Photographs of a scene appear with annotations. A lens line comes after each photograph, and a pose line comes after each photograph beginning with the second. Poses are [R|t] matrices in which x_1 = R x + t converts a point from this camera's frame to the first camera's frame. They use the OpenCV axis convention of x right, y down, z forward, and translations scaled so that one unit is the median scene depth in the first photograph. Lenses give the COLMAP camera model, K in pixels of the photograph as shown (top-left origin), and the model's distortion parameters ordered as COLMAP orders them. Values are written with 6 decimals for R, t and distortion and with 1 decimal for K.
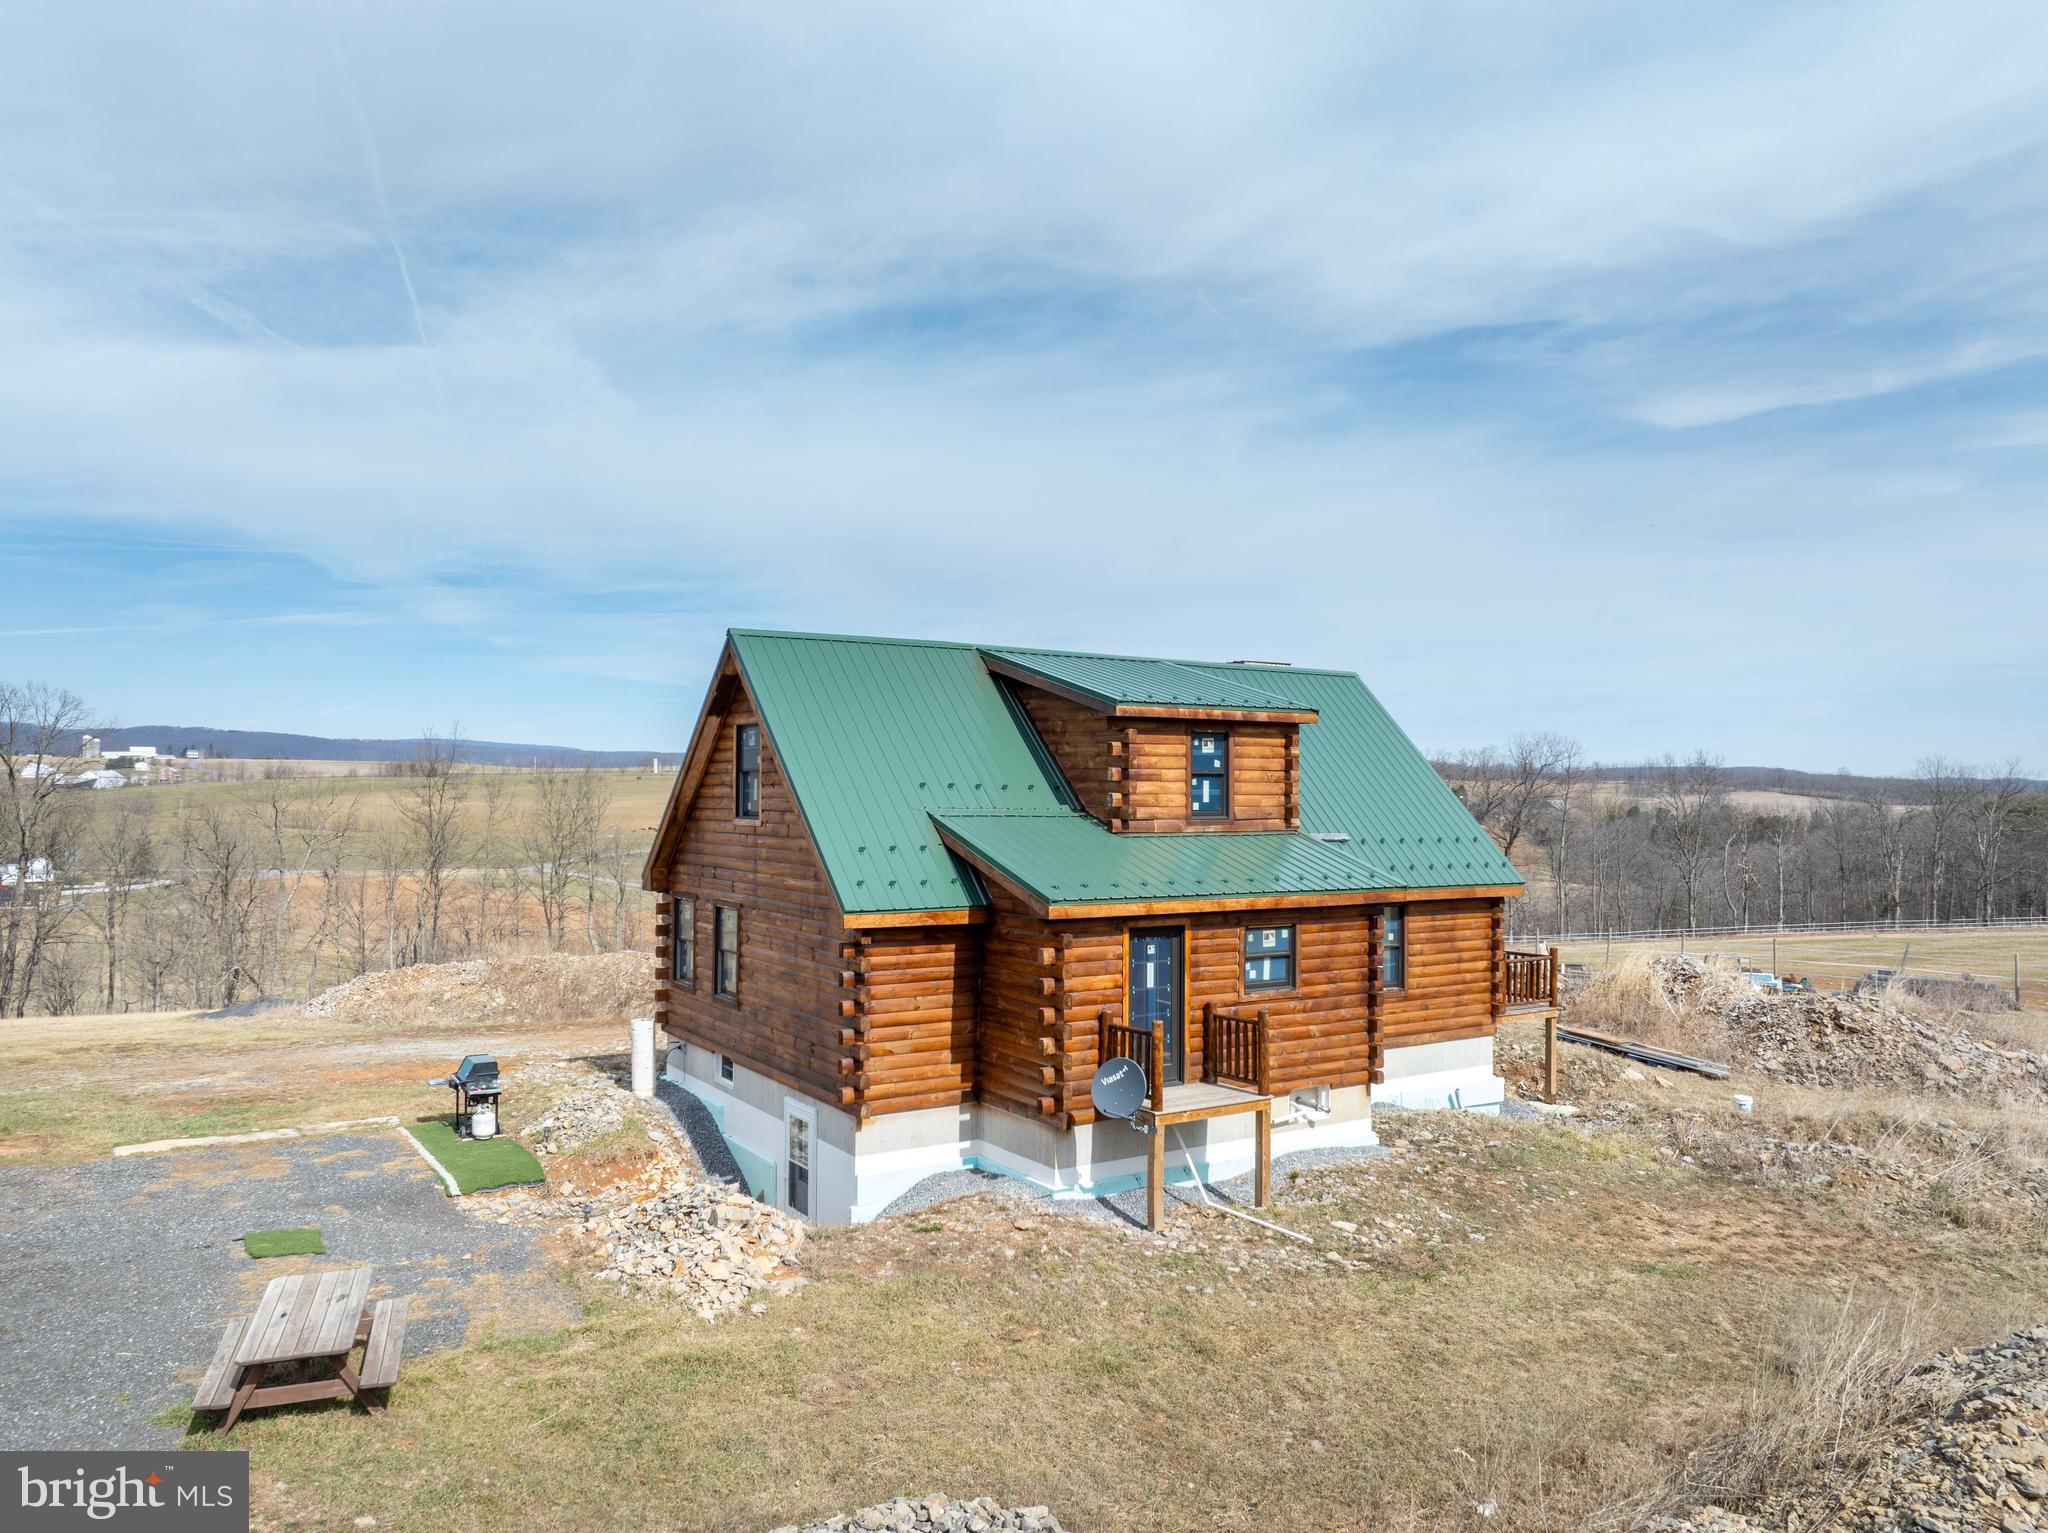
lens RADIAL K [[1446.5, 0, 1035.0], [0, 1446.5, 776.0], [0, 0, 1]] dist [-0.040104, 0.002105]
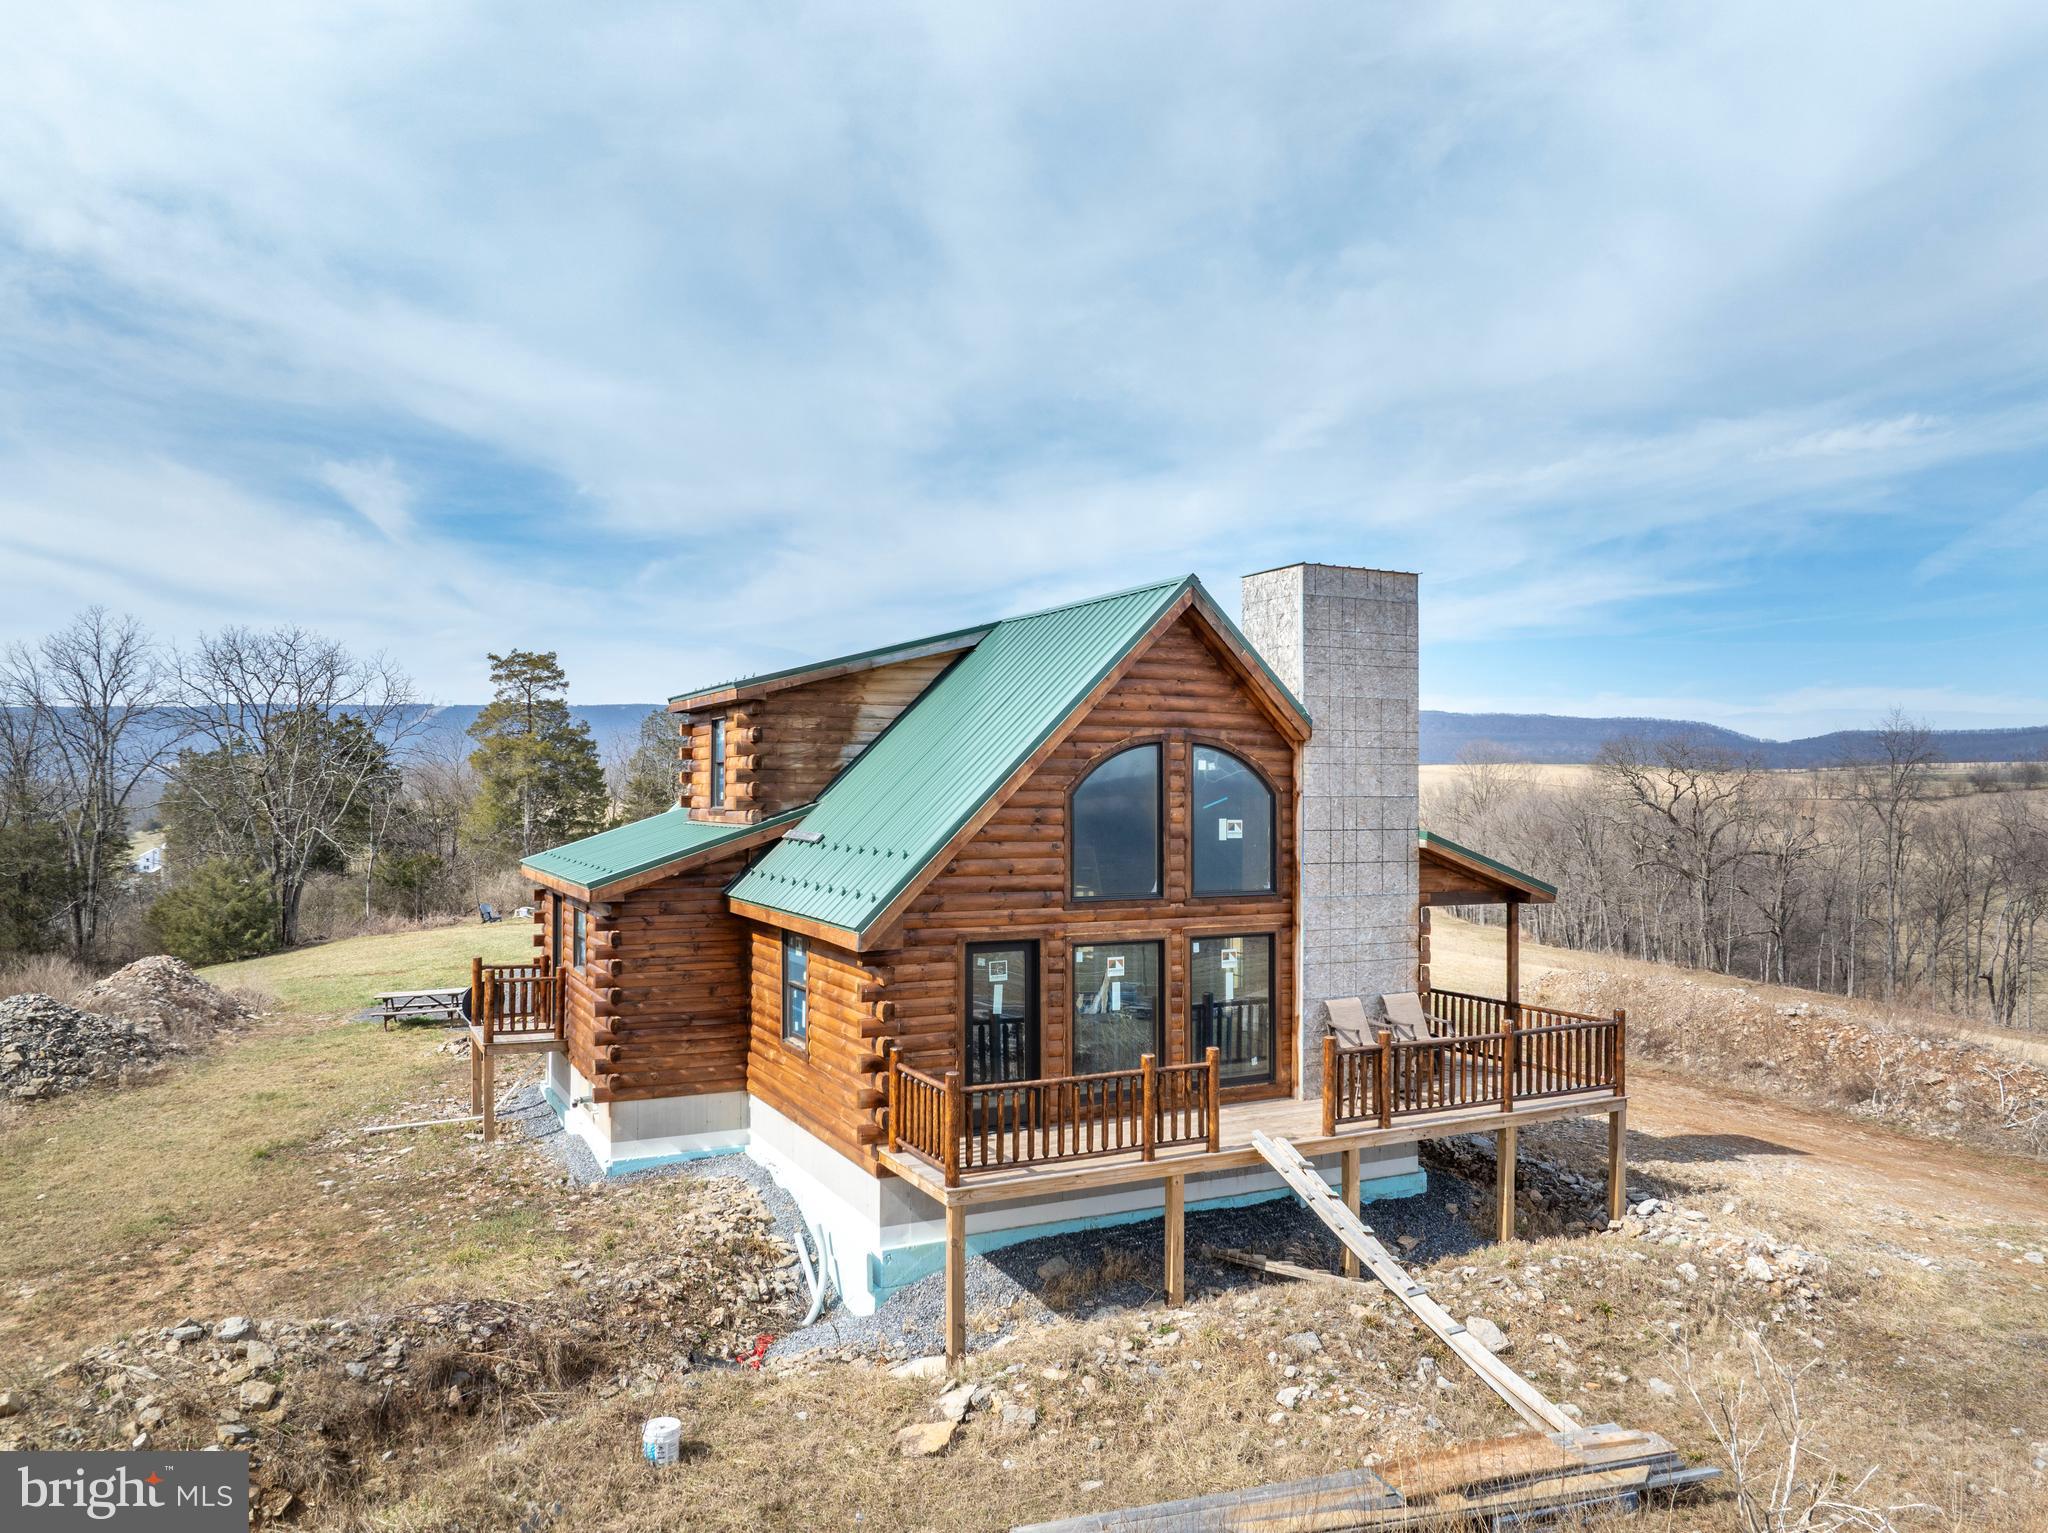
lens RADIAL K [[1442.5, 0, 1024.0], [0, 1442.5, 766.5], [0, 0, 1]] dist [-0.062827, 0.037684]
pose [[-0.106263, -0.025334, -0.994015, 1.064618], [0.006718, 0.999634, -0.026195, 0.027927], [0.994315, -0.009462, -0.106054, 1.313902]]
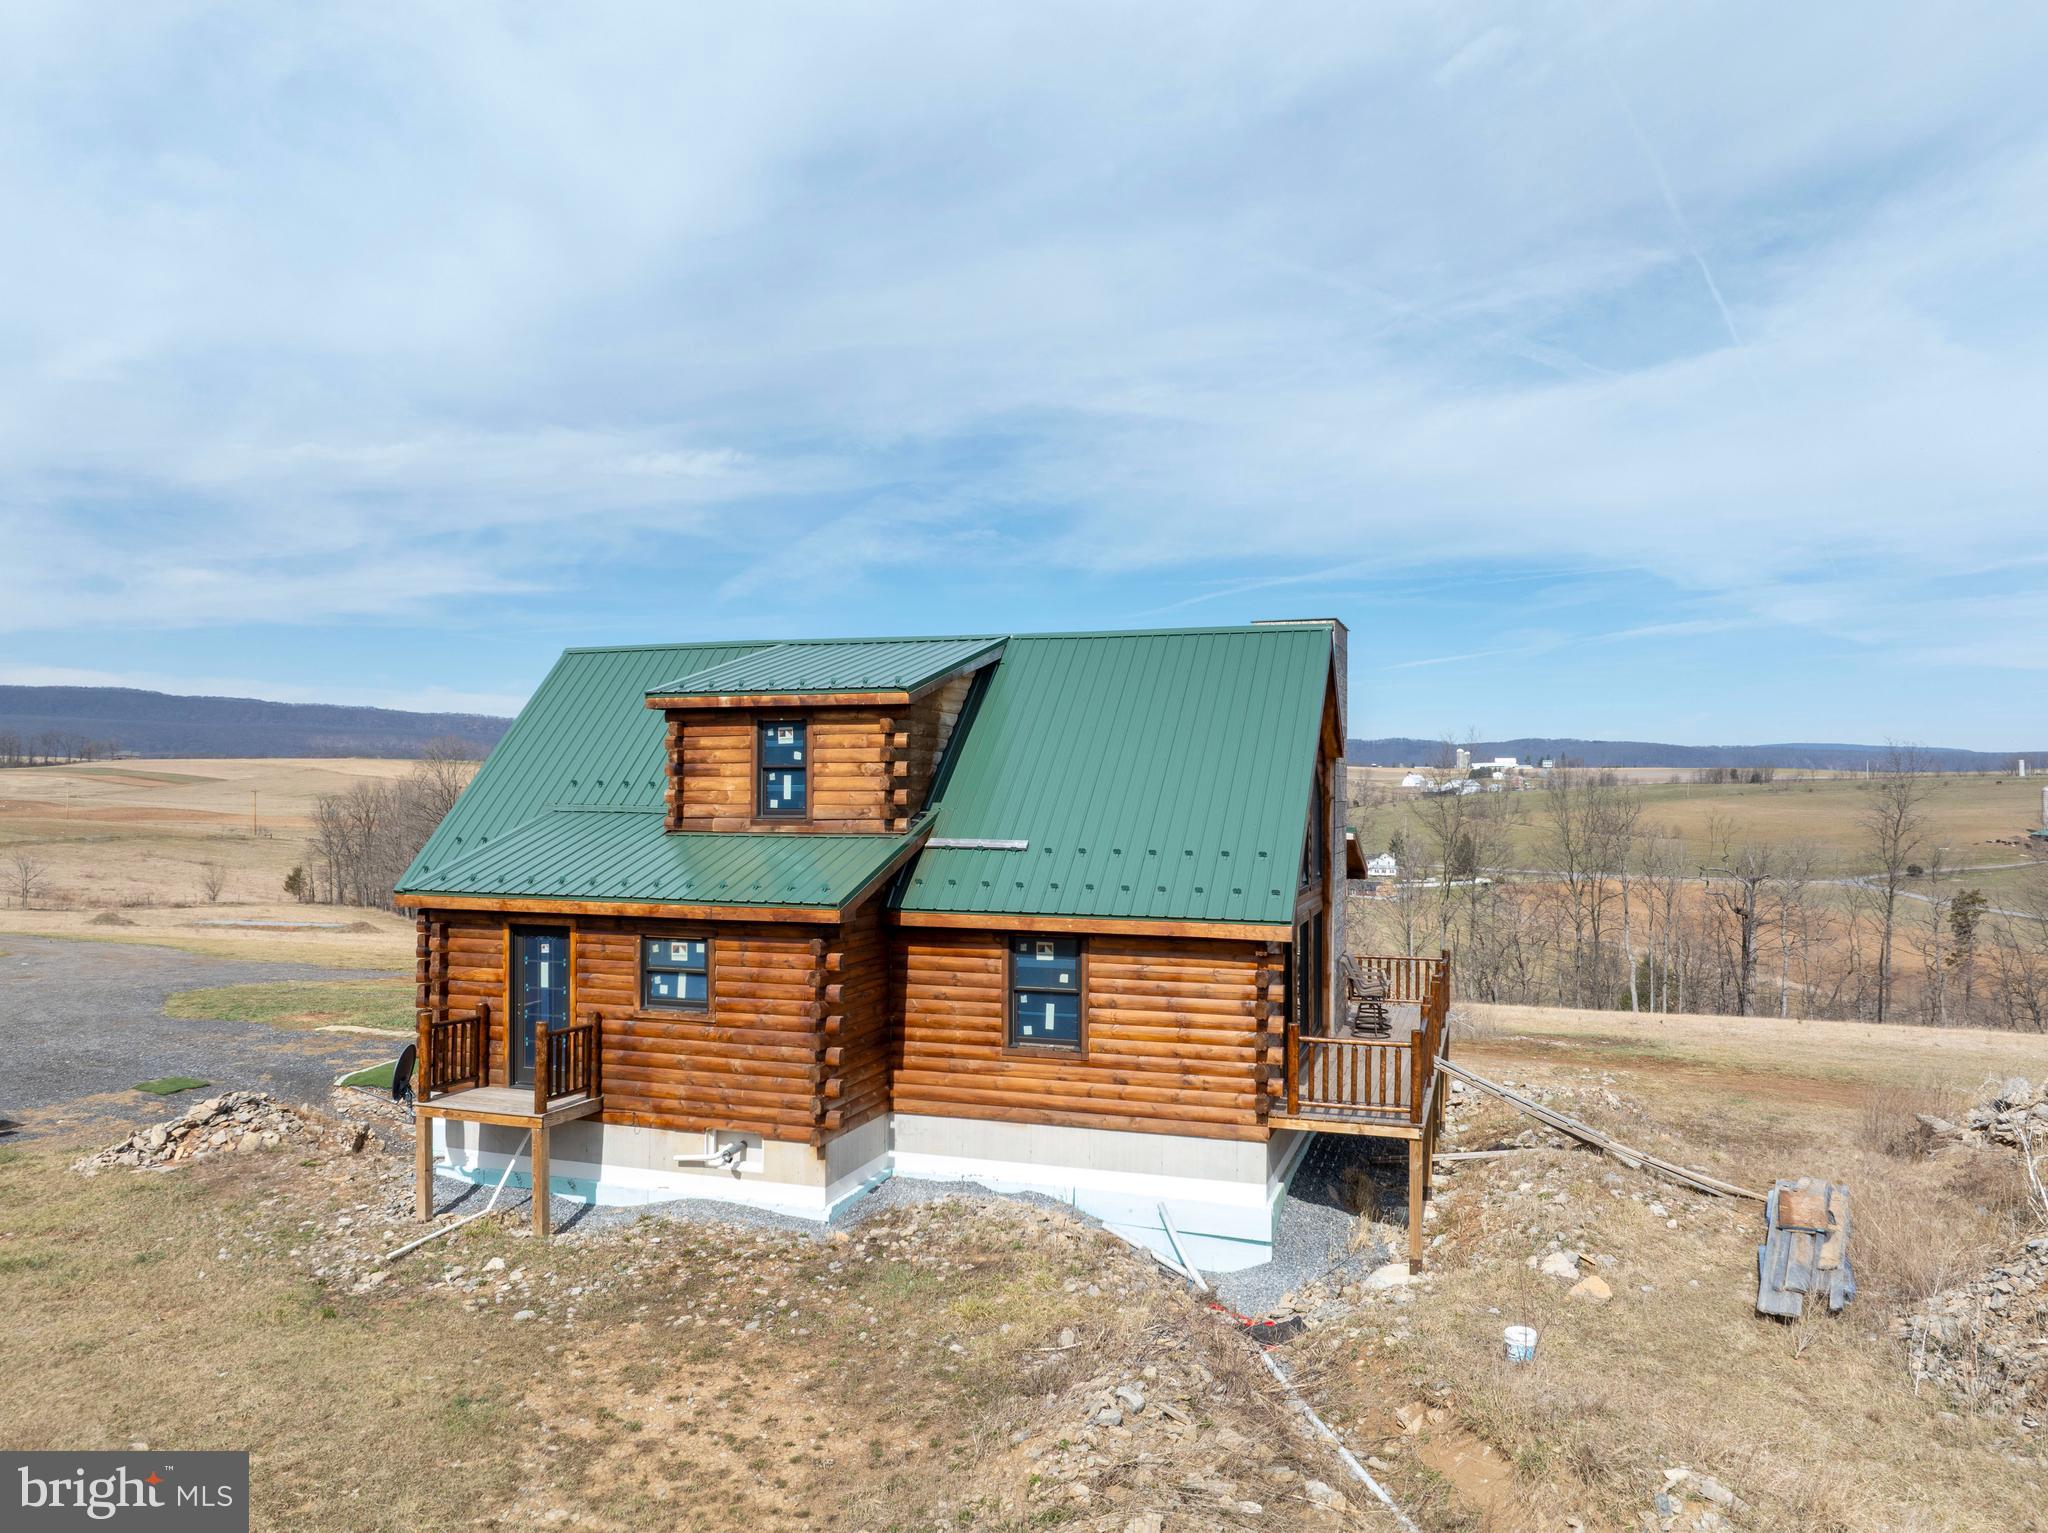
lens RADIAL K [[1446.5, 0, 1035.0], [0, 1446.5, 776.0], [0, 0, 1]] dist [-0.040104, 0.002105]
pose [[0.627432, -0.012839, -0.778565, 0.916464], [0.008976, 0.999917, -0.009255, 0.013442], [0.778619, -0.001182, 0.627495, 0.566230]]
